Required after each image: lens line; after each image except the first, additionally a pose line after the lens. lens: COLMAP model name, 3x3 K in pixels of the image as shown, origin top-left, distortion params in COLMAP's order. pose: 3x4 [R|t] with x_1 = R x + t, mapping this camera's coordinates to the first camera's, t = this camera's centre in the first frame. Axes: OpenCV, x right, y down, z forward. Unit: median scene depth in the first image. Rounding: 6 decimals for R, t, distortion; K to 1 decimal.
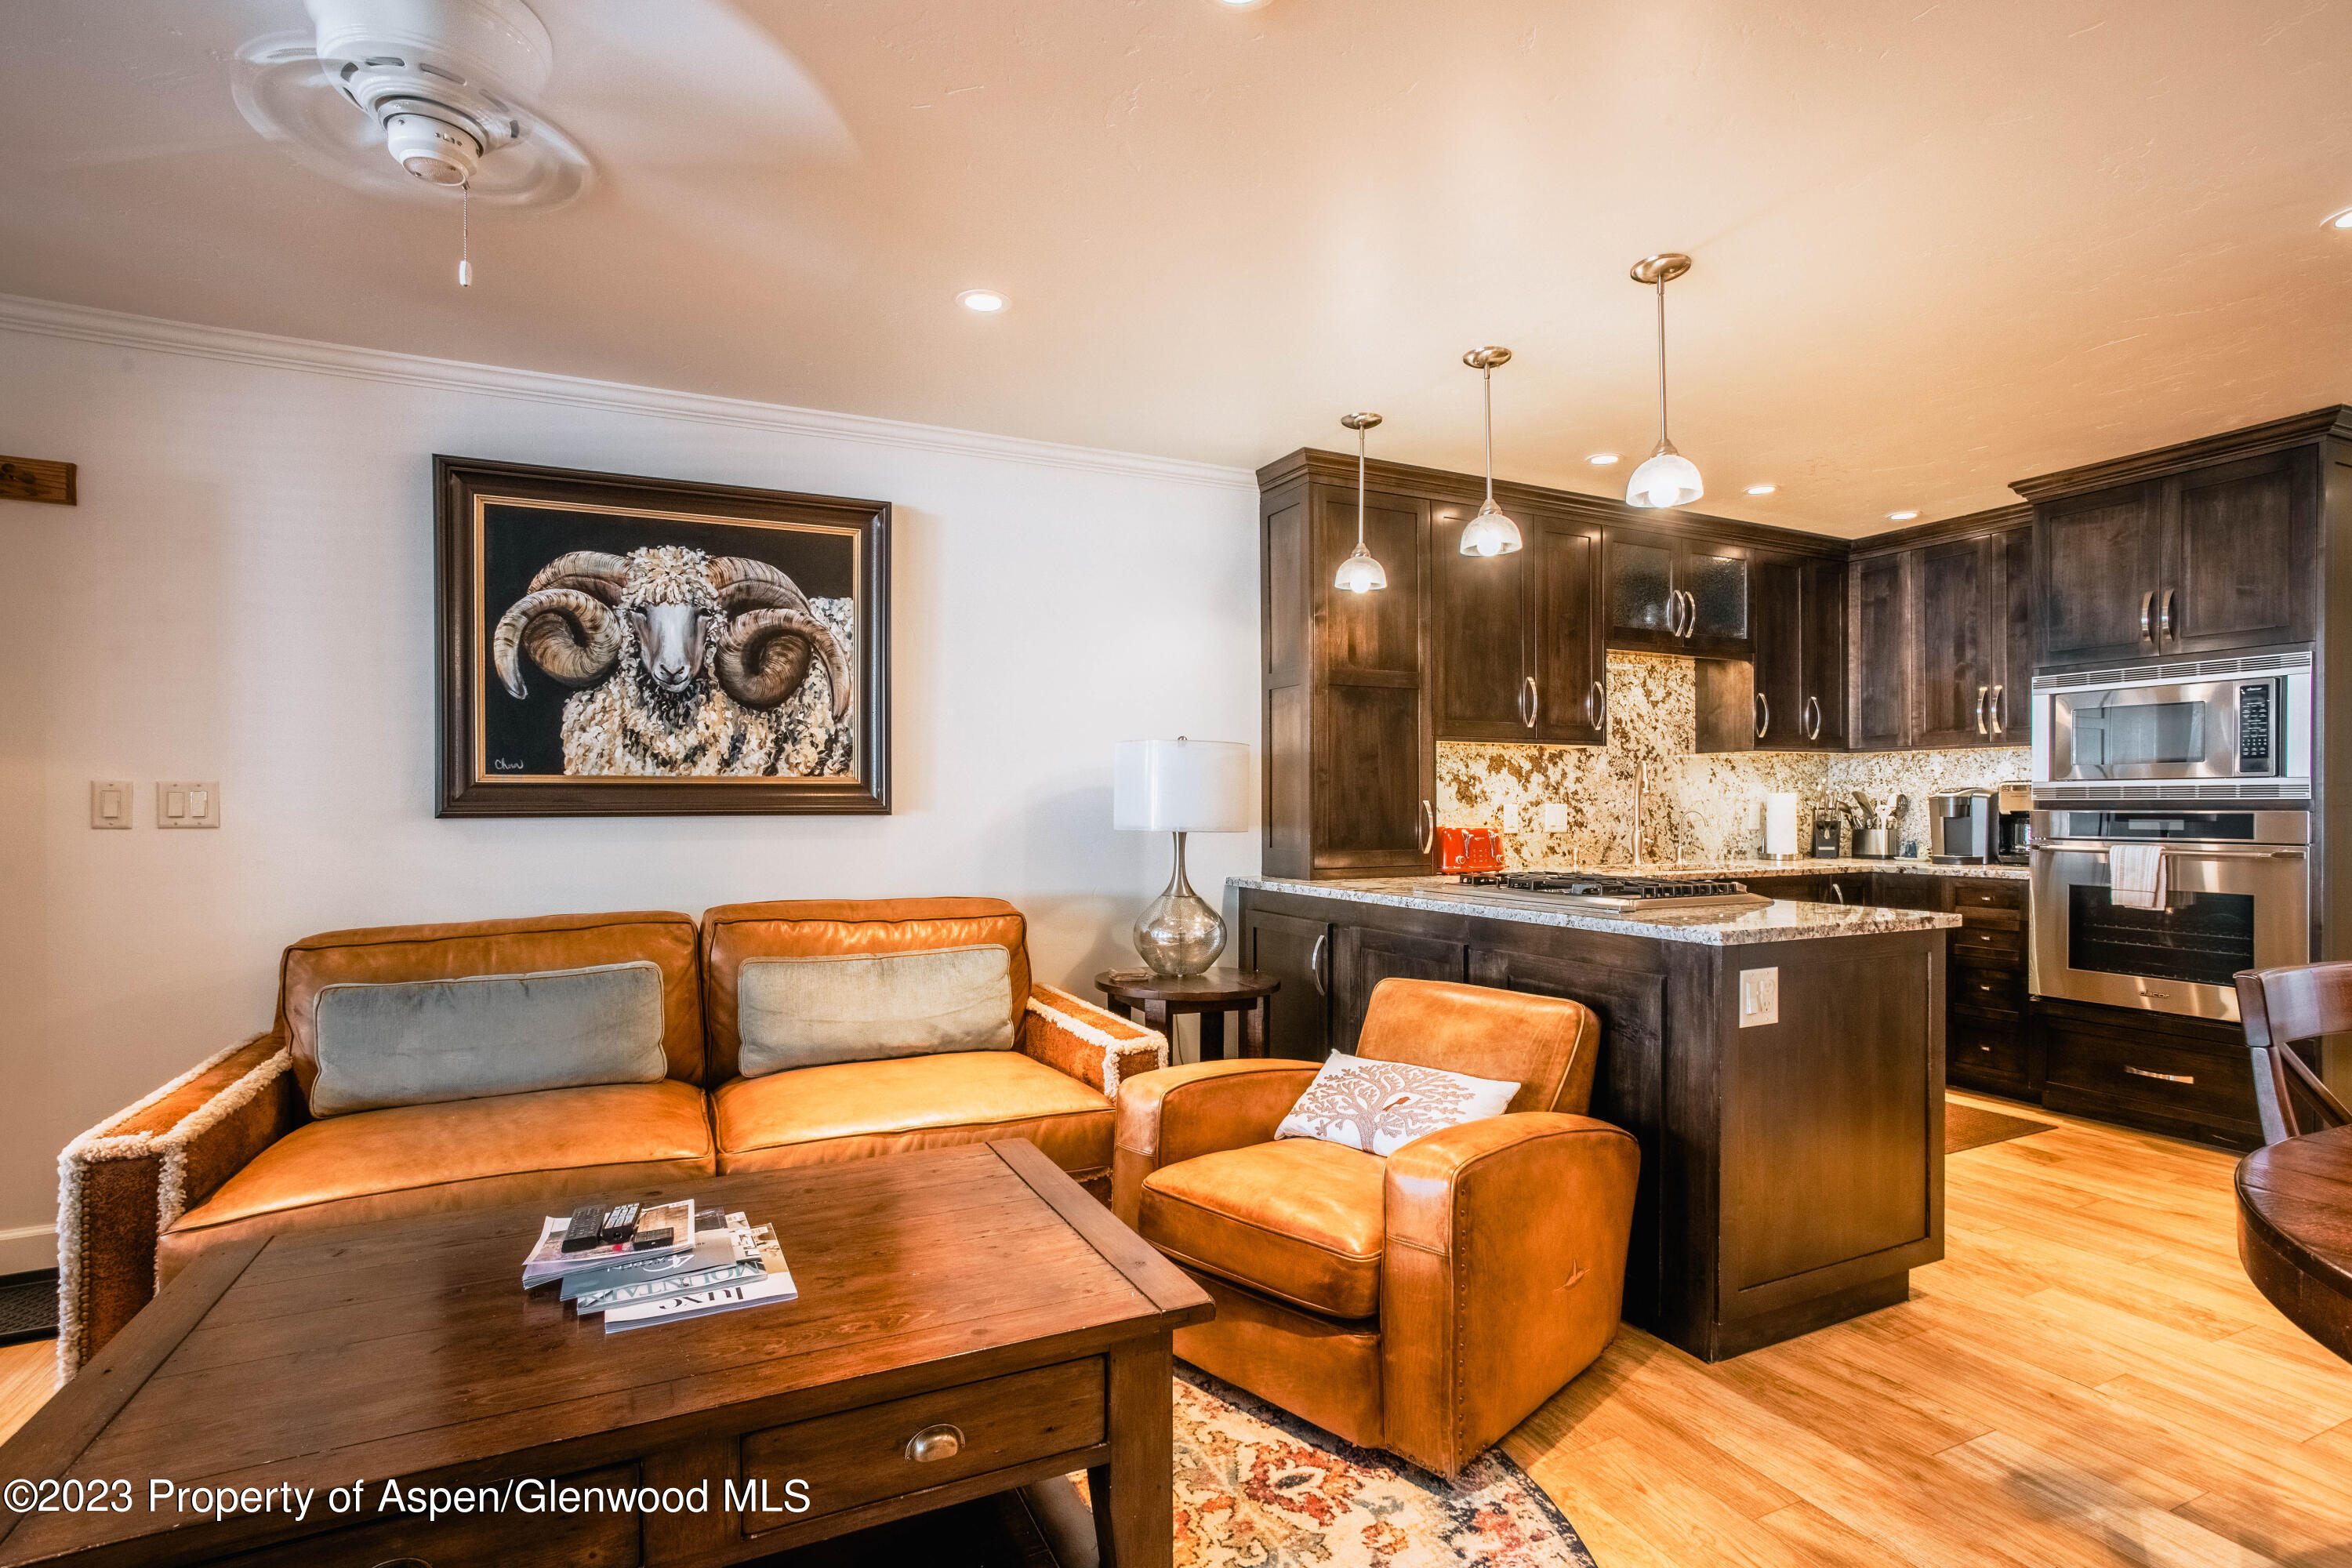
lens RADIAL K [[1132.5, 0, 1171.4], [0, 1132.5, 807.7], [0, 0, 1]] dist [-0.044749, 0.030489]
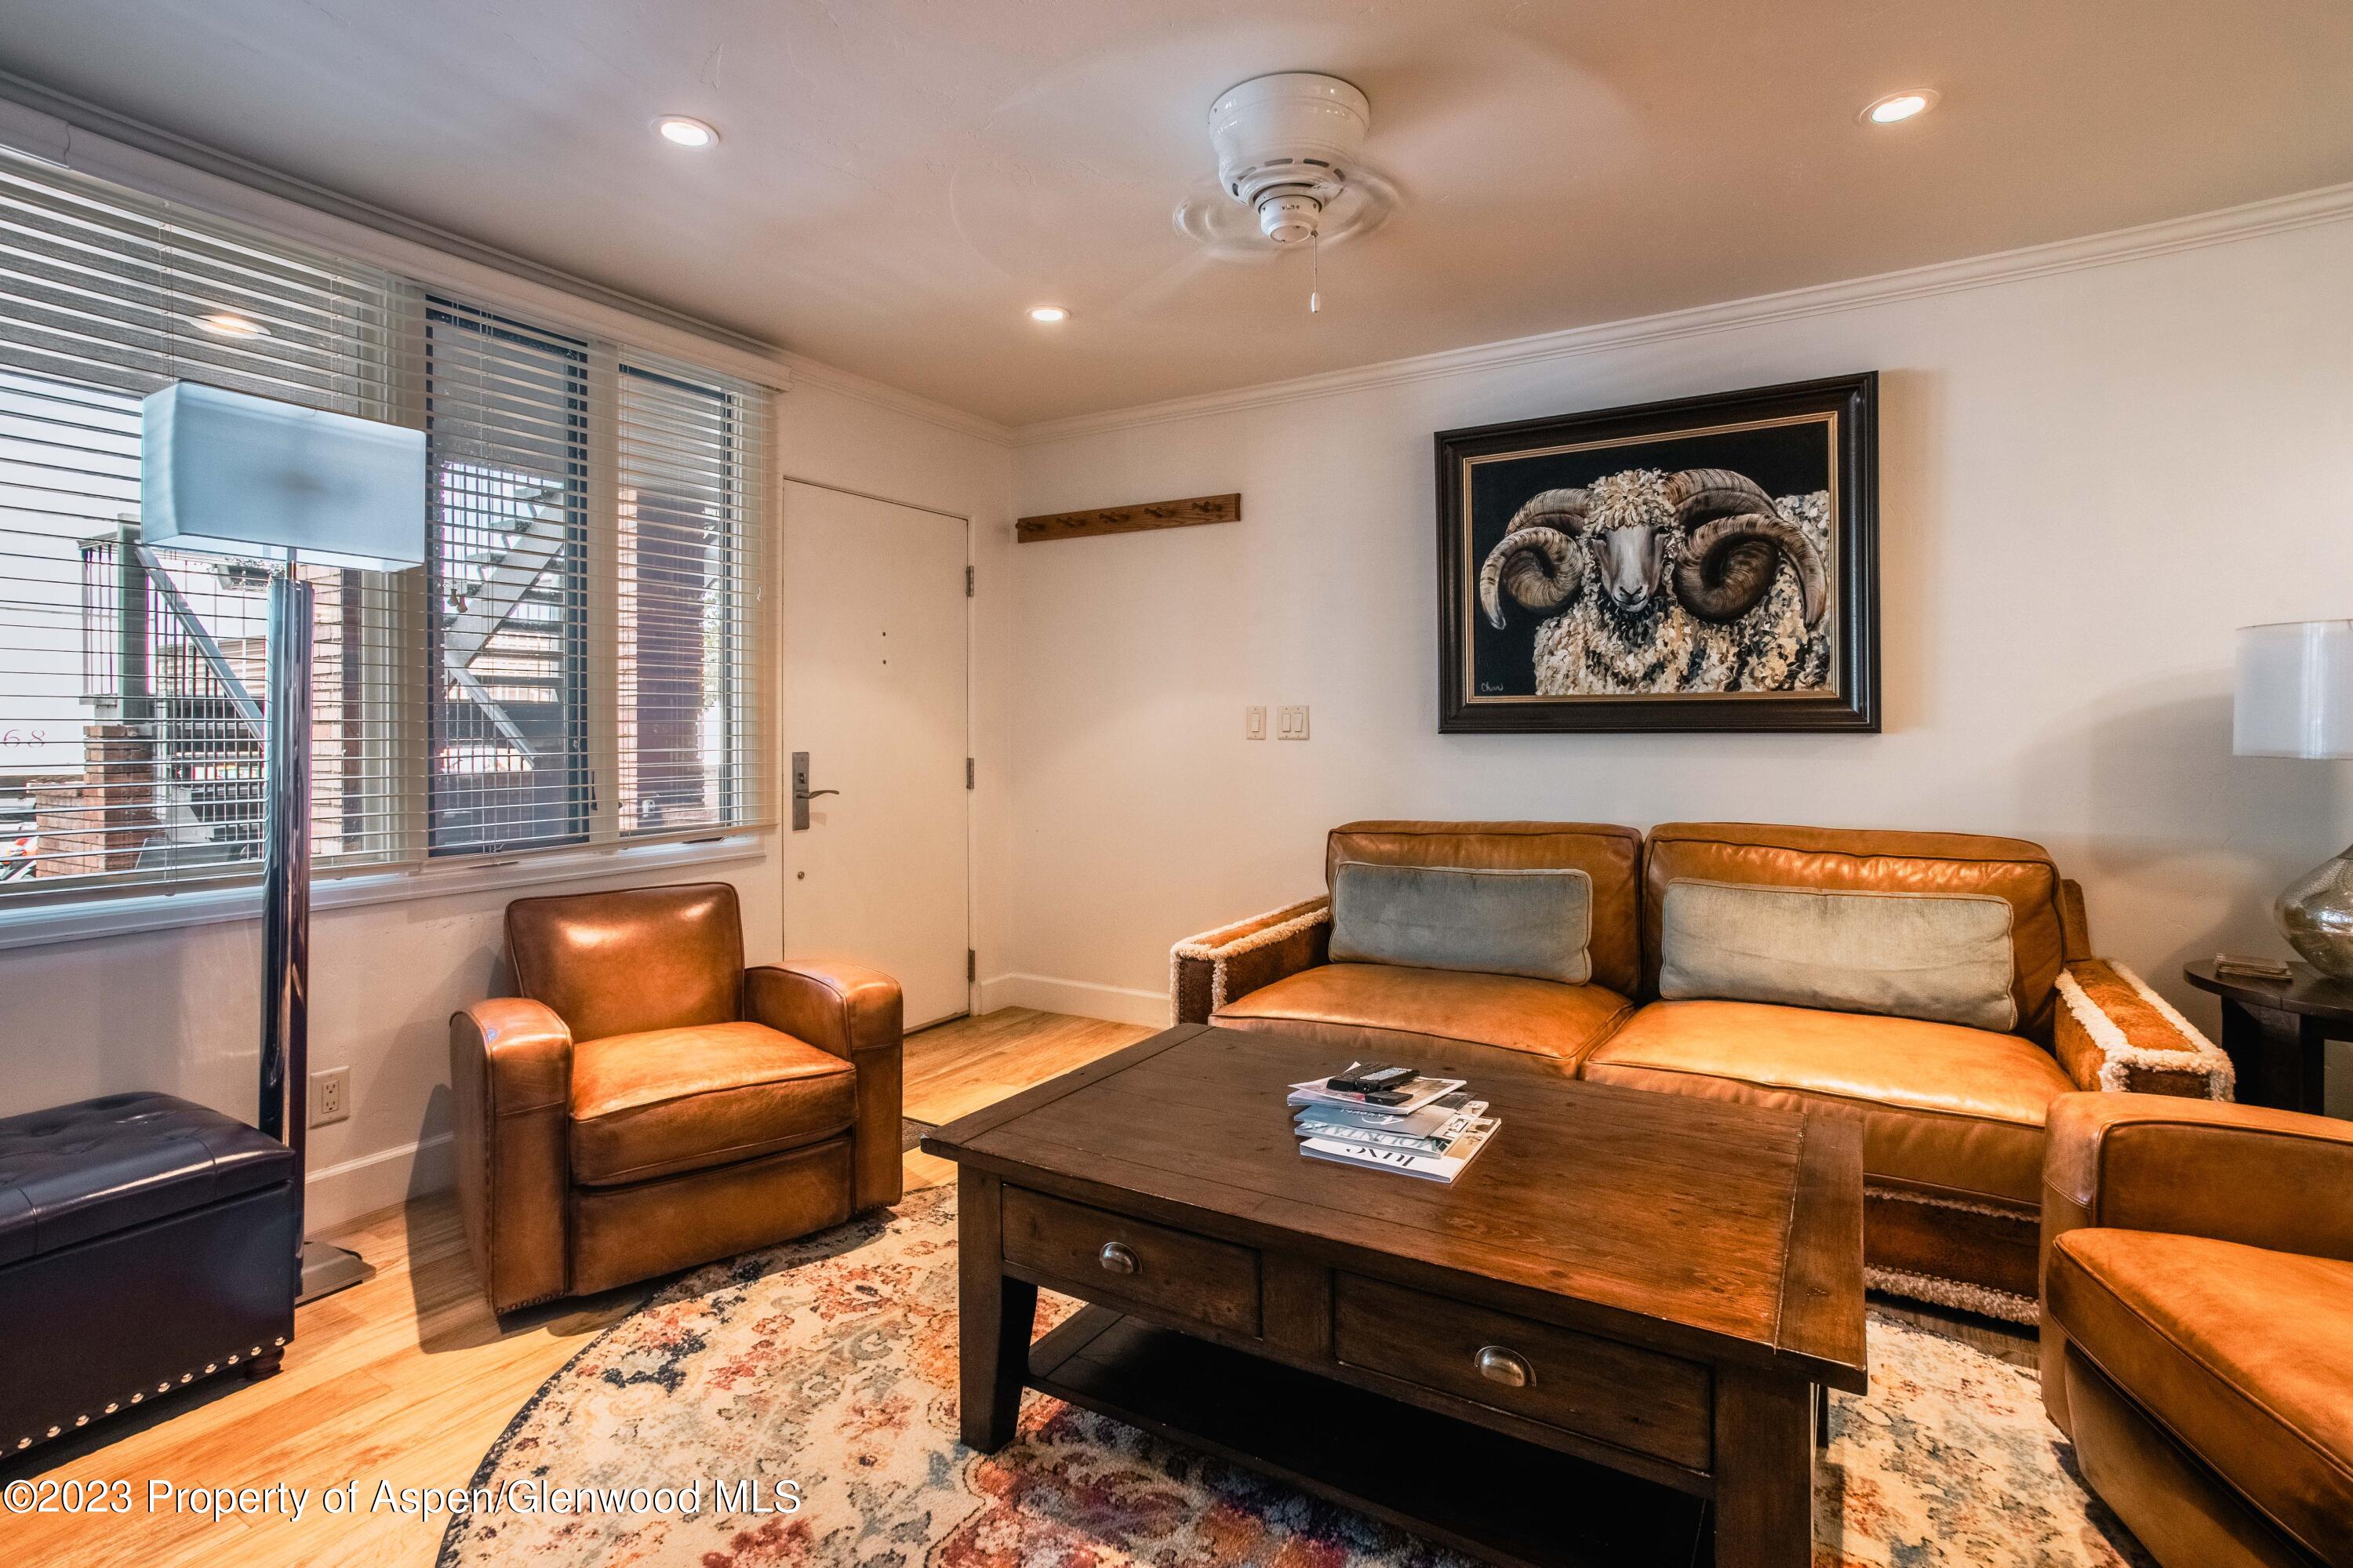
lens RADIAL K [[1133.0, 0, 1163.9], [0, 1133.0, 722.5], [0, 0, 1]] dist [-0.044749, 0.030489]
pose [[0.541188, -0.003477, -0.840894, 0.188052], [-0.000571, 0.999990, -0.004502, 0.002501], [0.840901, 0.002917, 0.541181, 0.087235]]
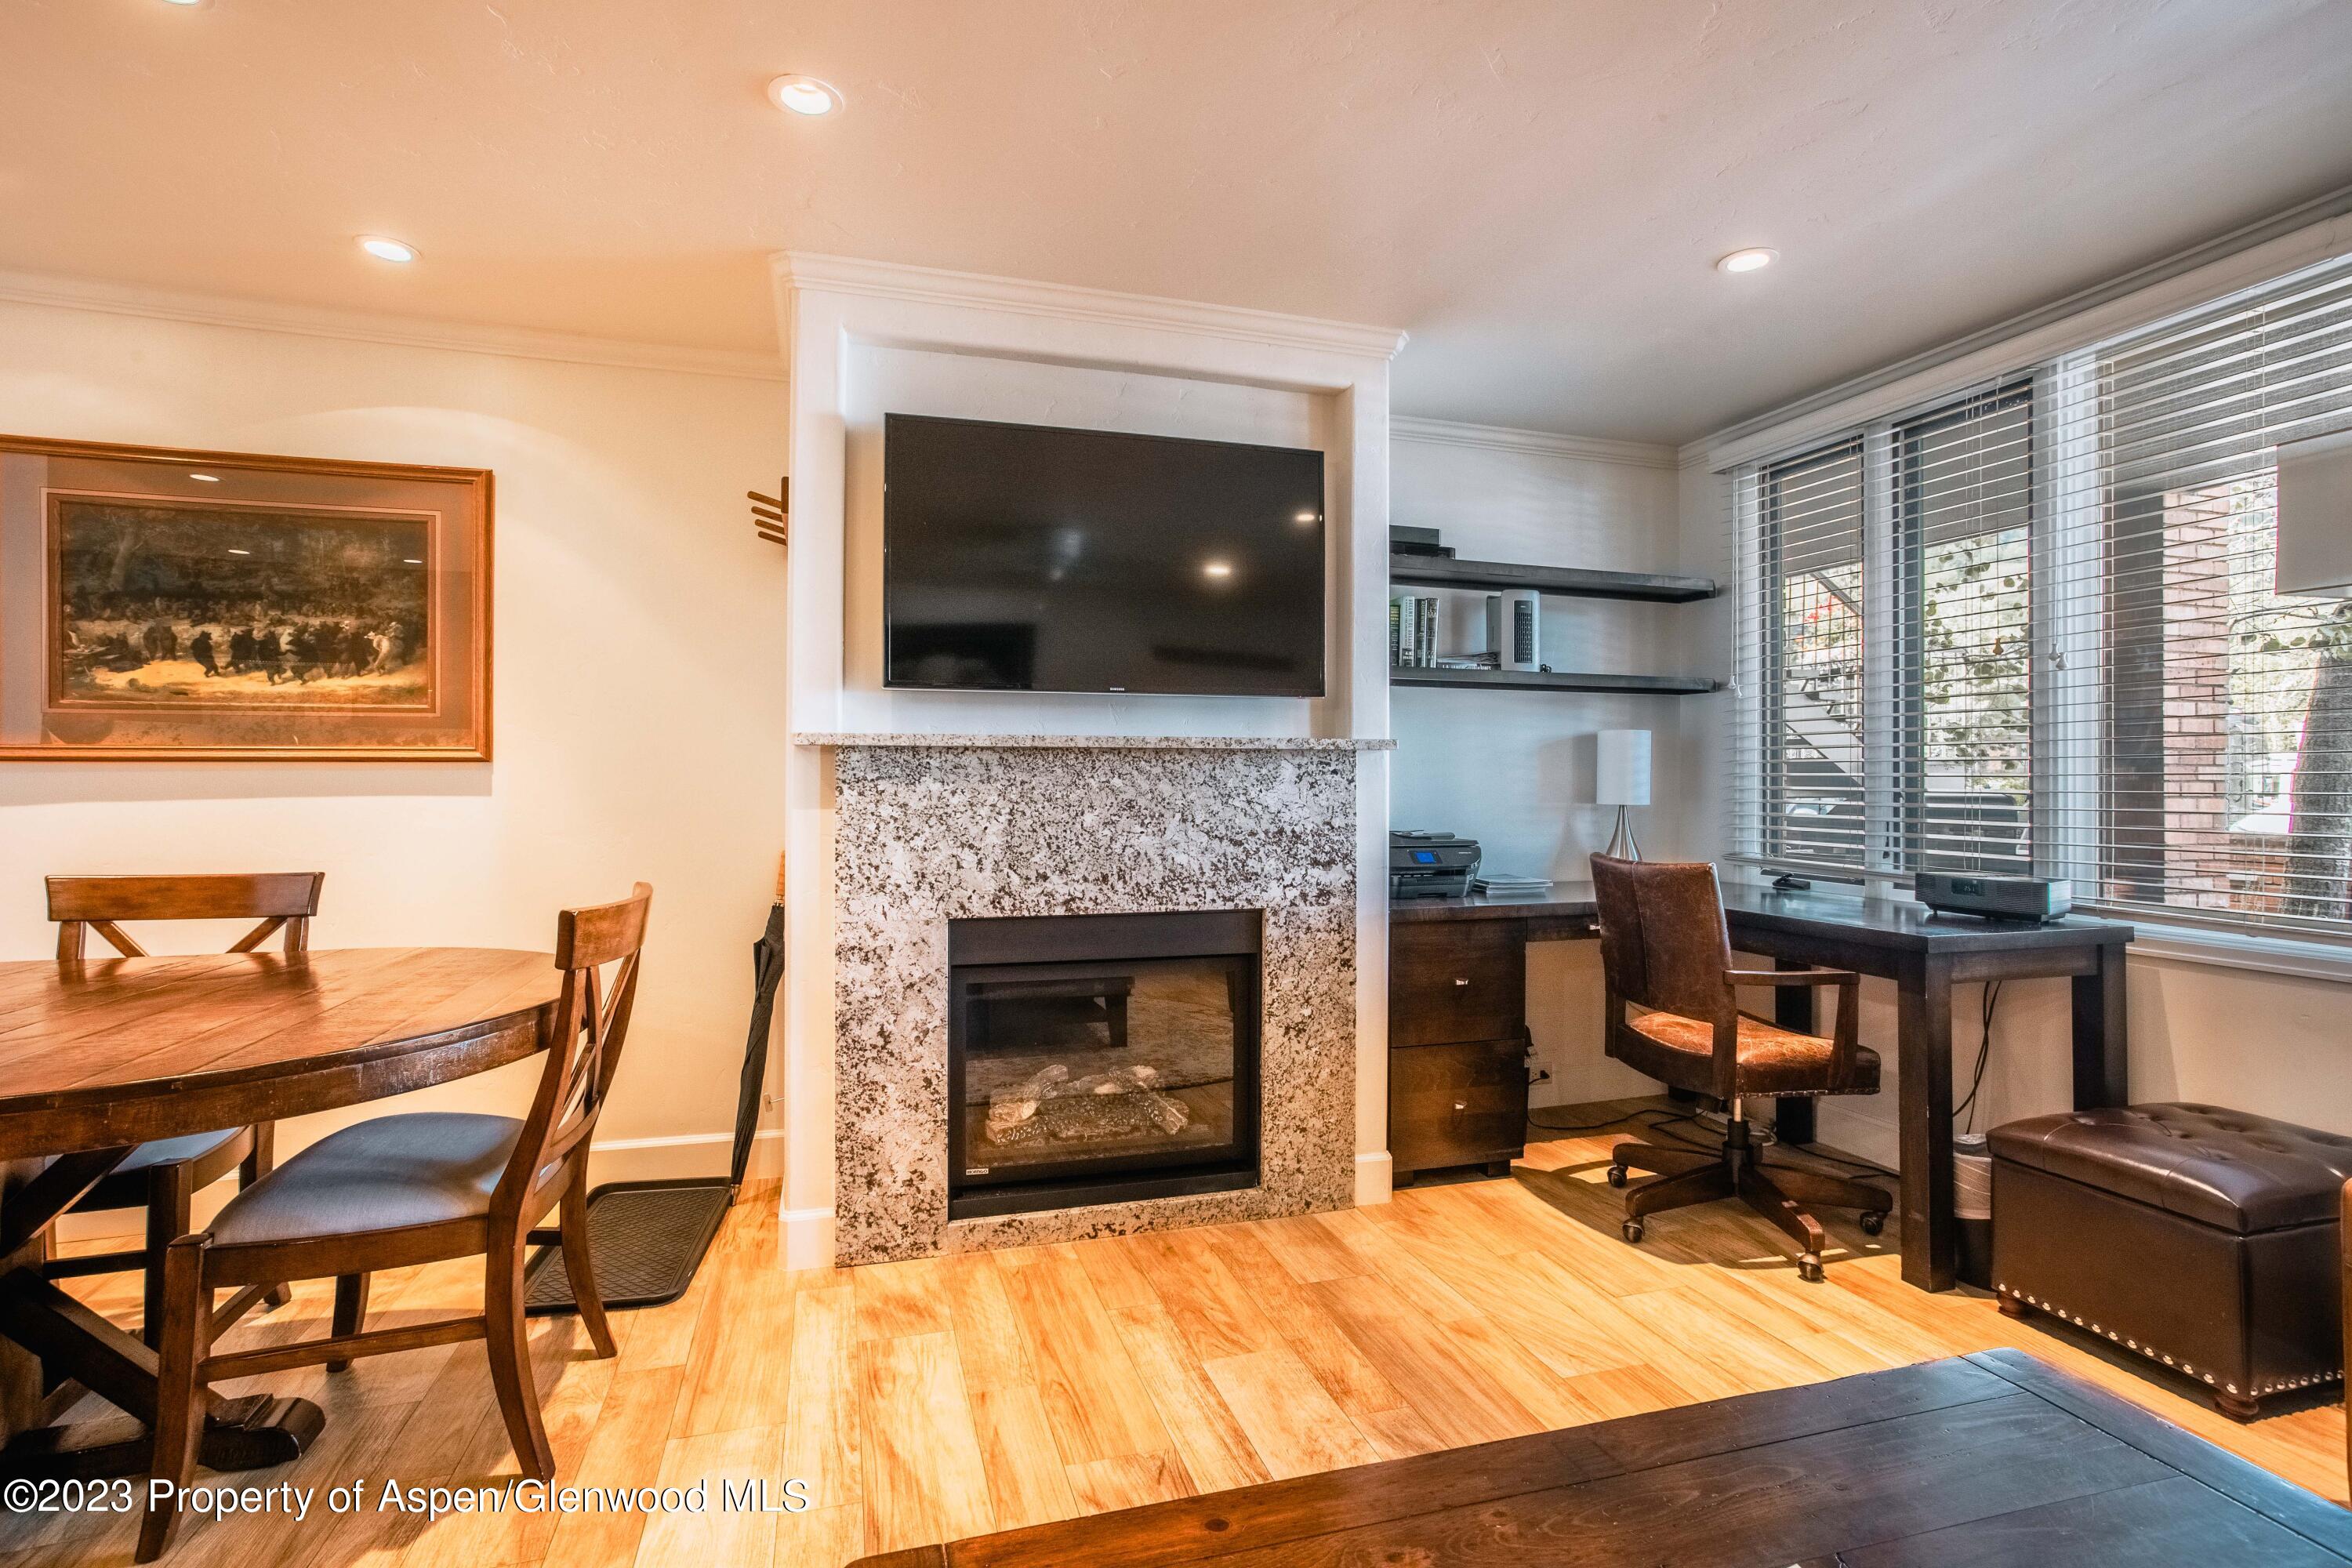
lens RADIAL K [[1132.5, 0, 1186.7], [0, 1132.5, 770.0], [0, 0, 1]] dist [-0.044749, 0.030489]
pose [[-0.988586, -0.000158, 0.150661, -0.111123], [-0.001366, 0.999968, -0.007915, 0.003632], [-0.150655, -0.008030, -0.988554, 0.712219]]
